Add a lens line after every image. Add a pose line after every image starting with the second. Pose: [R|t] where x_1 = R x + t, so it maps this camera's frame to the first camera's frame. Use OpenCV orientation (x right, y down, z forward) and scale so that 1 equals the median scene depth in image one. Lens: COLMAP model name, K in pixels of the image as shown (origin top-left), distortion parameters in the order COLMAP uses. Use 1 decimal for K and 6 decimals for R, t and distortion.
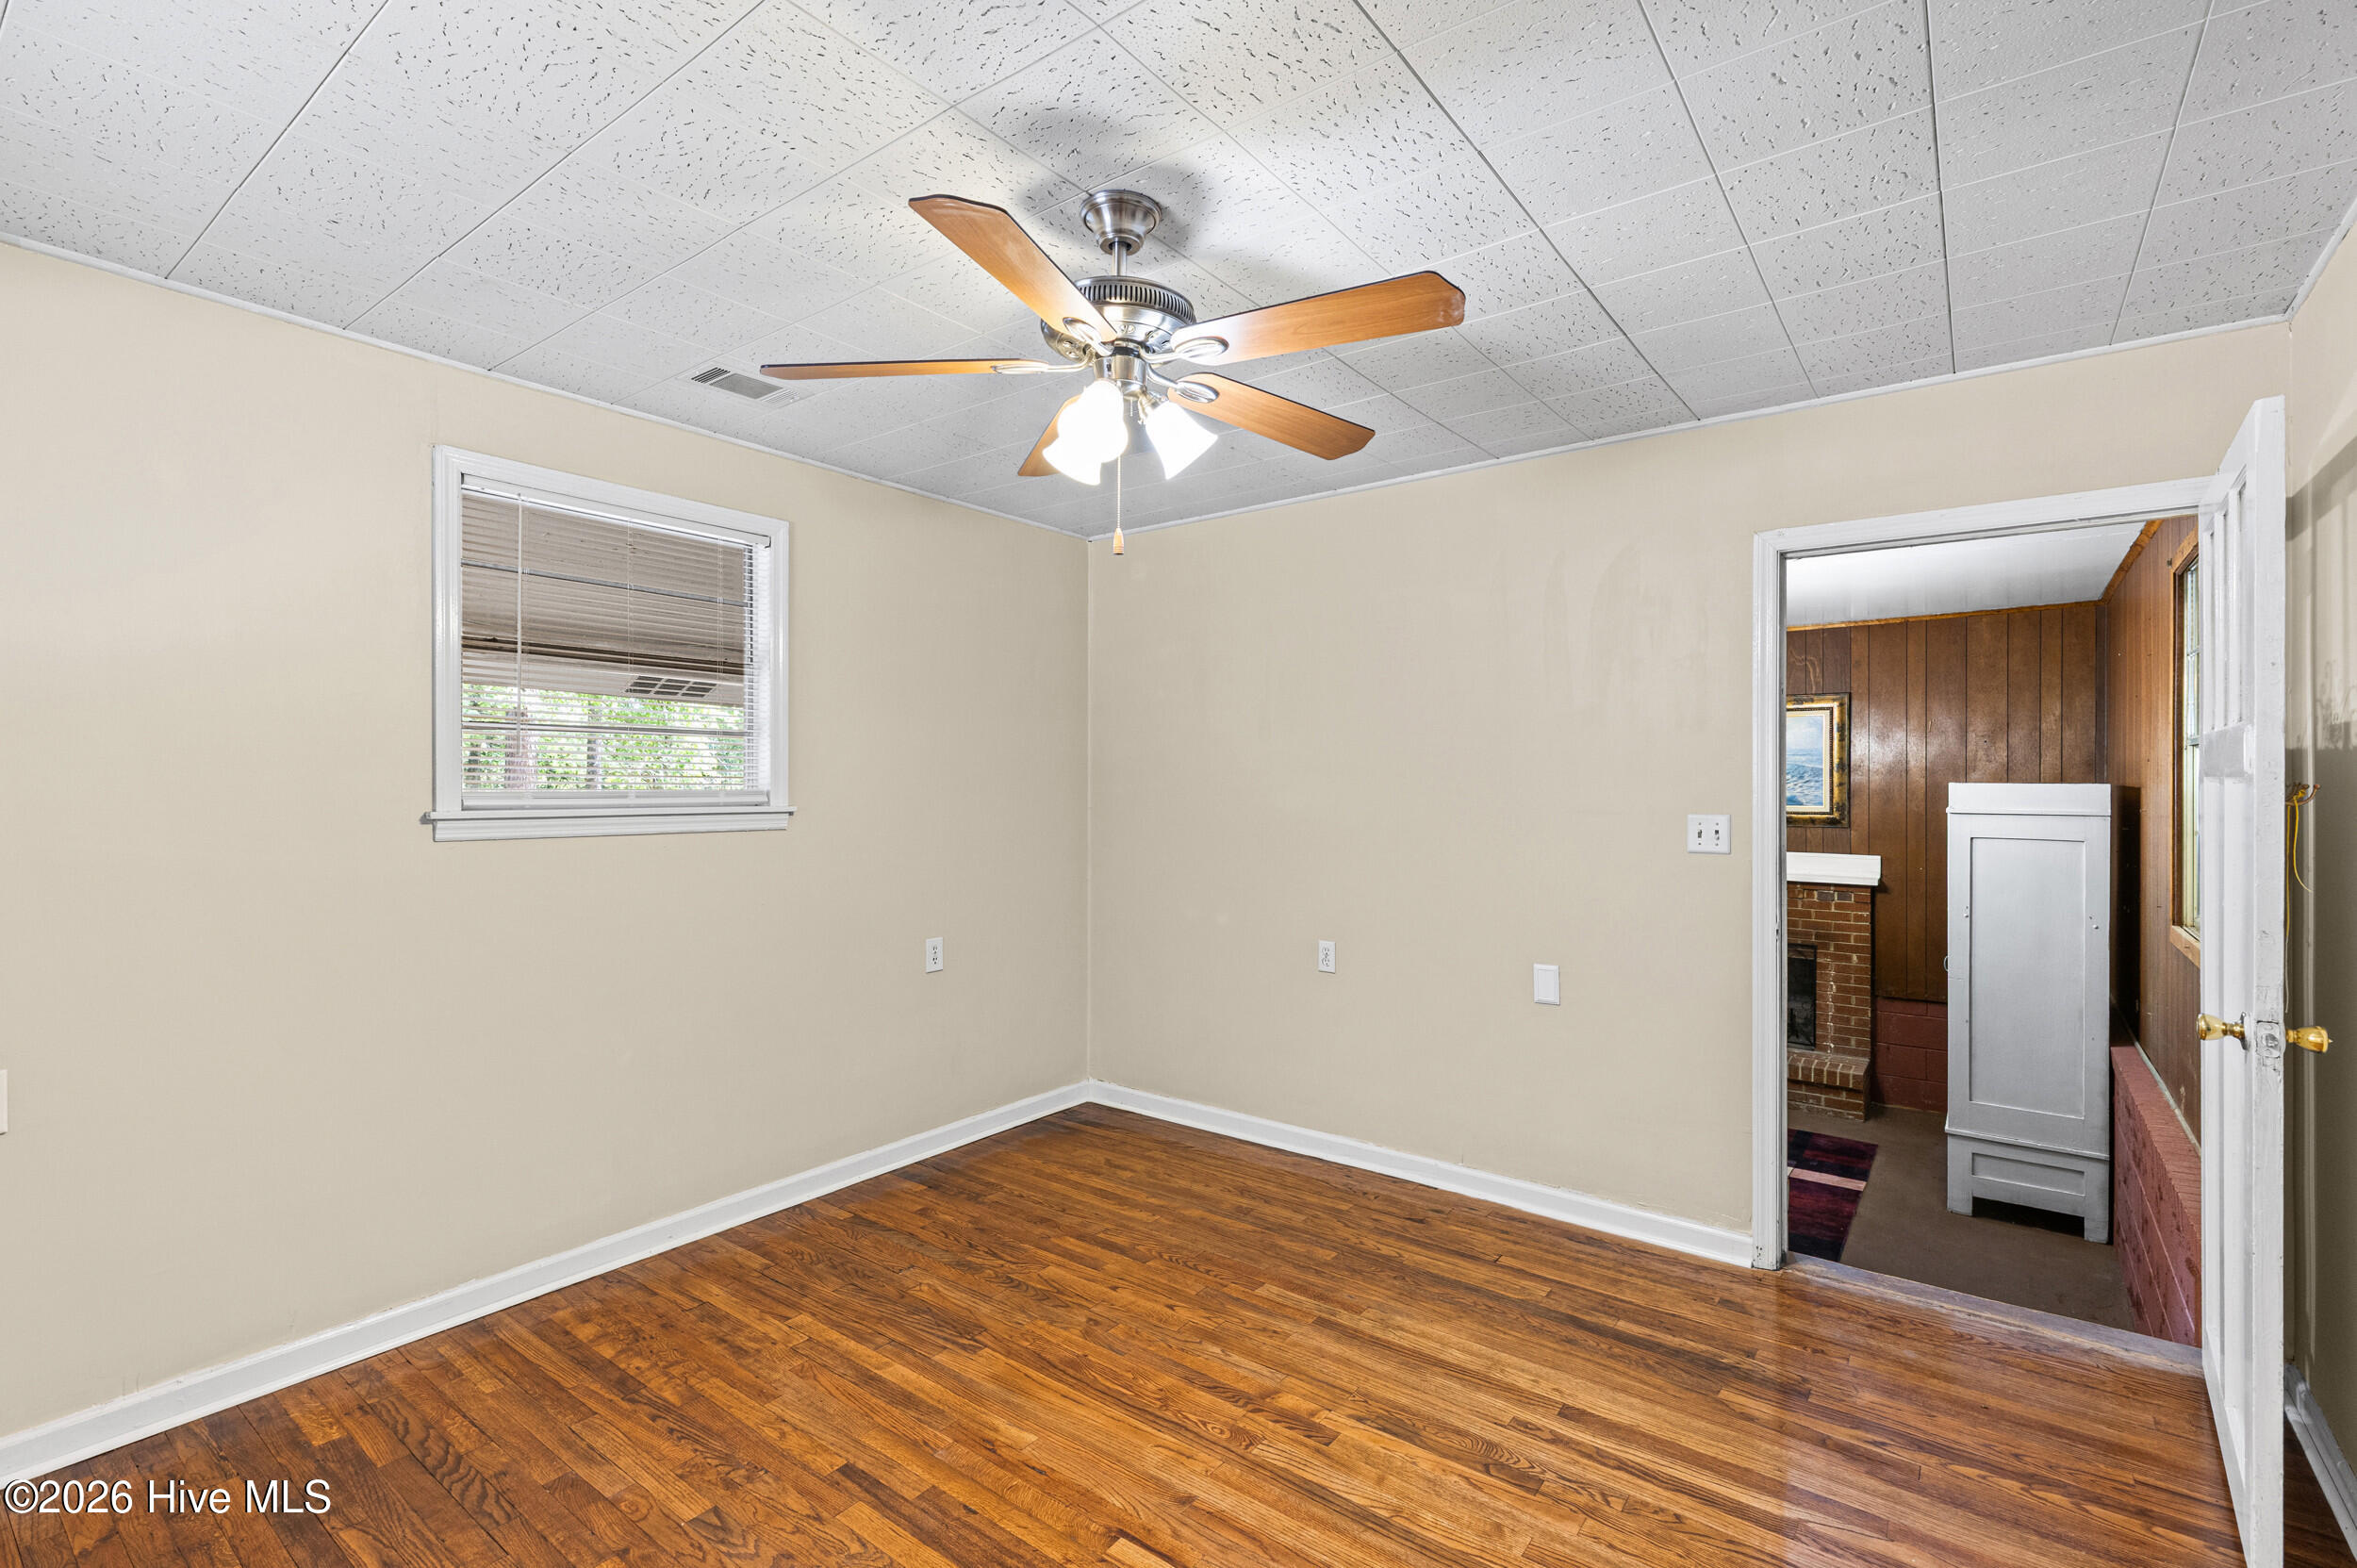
lens RADIAL K [[1061.3, 0, 1176.1], [0, 1061.3, 788.5], [0, 0, 1]] dist [-0.001000, 0.000399]
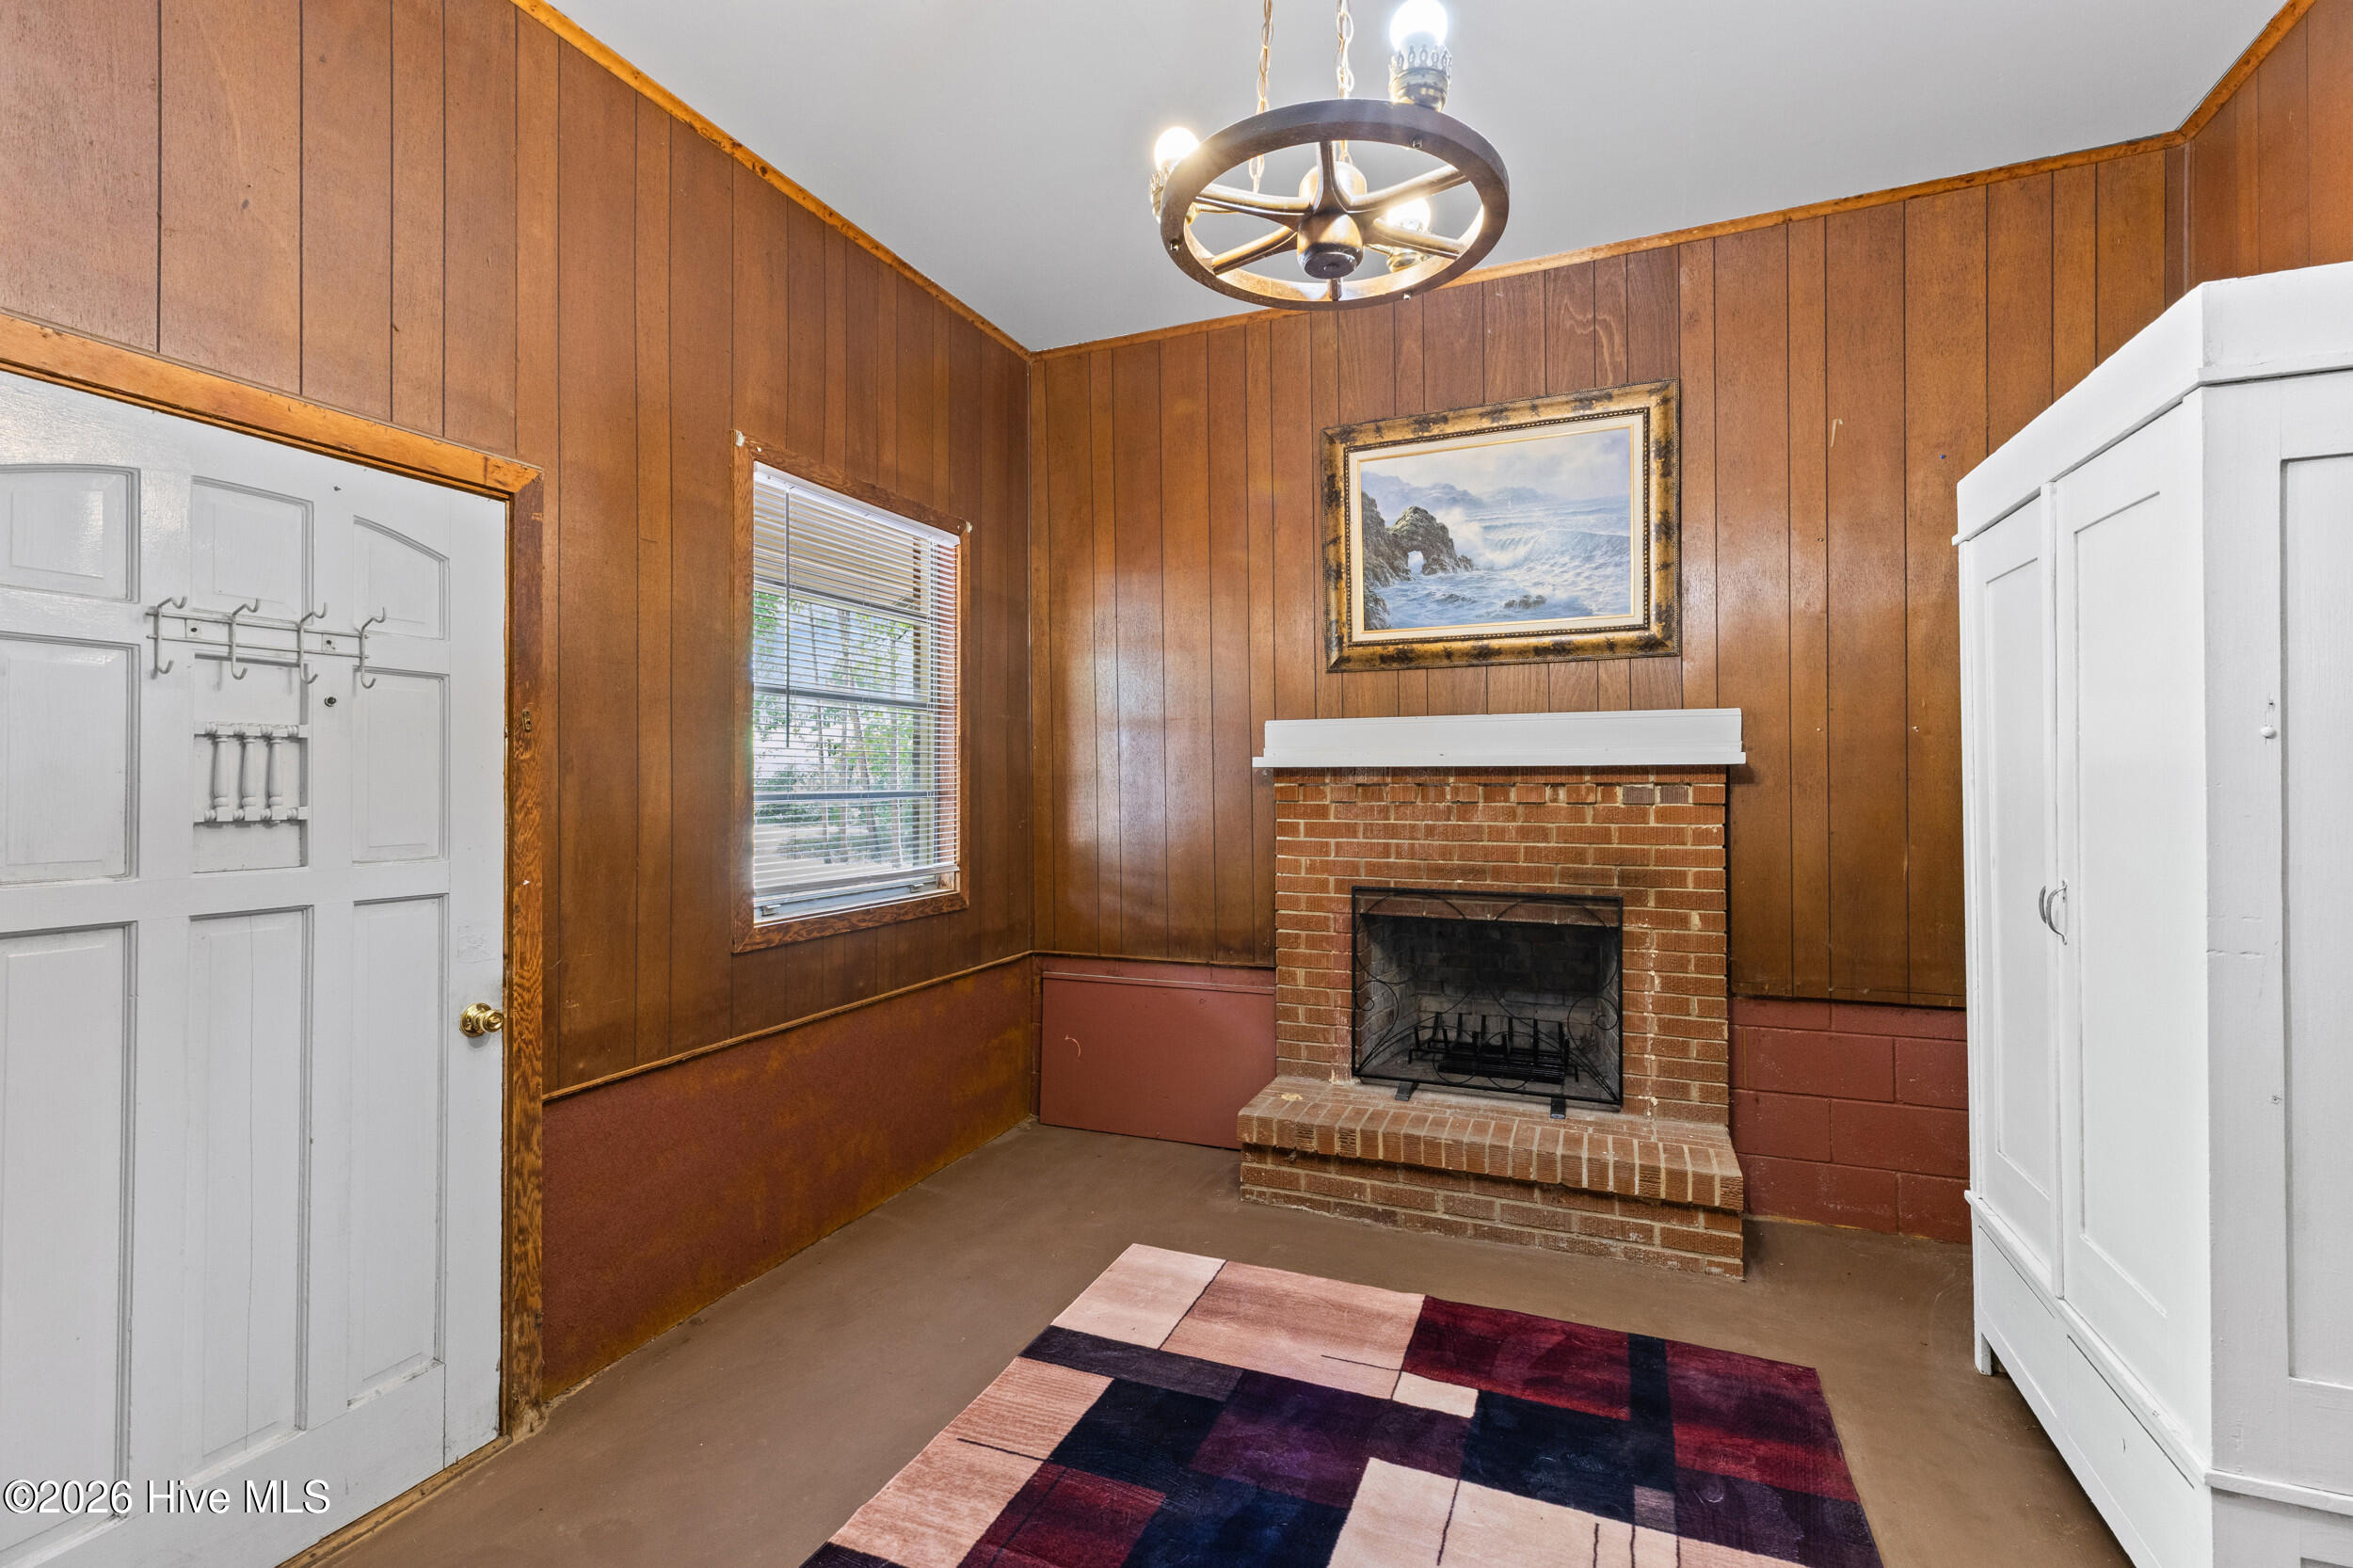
lens RADIAL K [[1059.5, 0, 1182.6], [0, 1059.5, 783.7], [0, 0, 1]] dist [-0.001000, 0.000399]
pose [[0.964289, -0.003972, 0.264823, 0.282825], [0.006641, 0.999936, -0.009186, 0.099953], [-0.264770, 0.010617, 0.964253, 0.590115]]
